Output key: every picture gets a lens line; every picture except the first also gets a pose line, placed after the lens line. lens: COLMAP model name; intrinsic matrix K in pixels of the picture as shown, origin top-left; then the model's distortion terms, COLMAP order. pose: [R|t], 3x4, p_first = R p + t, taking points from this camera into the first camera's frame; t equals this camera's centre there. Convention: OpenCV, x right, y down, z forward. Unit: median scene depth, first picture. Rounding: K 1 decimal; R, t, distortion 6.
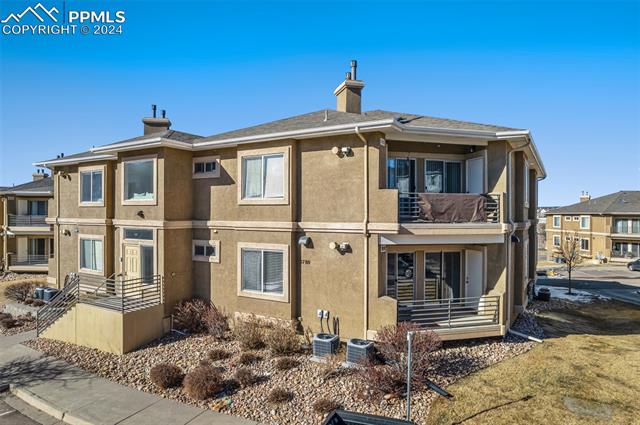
lens RADIAL K [[408.8, 0, 320.3], [0, 408.8, 213.8], [0, 0, 1]] dist [-0.039340, 0.009279]
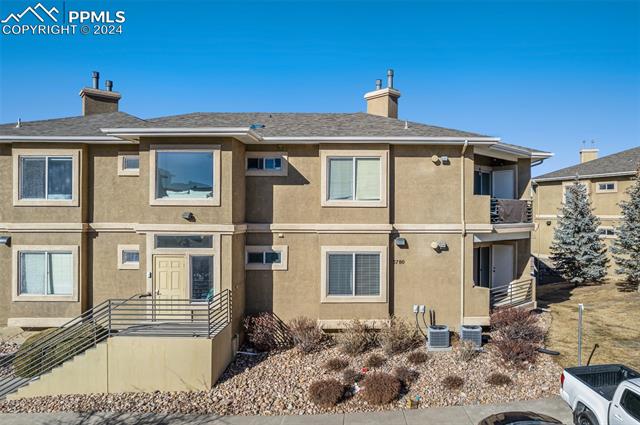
lens RADIAL K [[456.7, 0, 322.0], [0, 456.7, 211.7], [0, 0, 1]] dist [-0.038393, -0.007672]
pose [[0.857295, -0.000036, 0.514825, -0.753854], [0.000050, 1.000000, -0.000012, -0.010609], [-0.514825, 0.000036, 0.857295, 0.091815]]
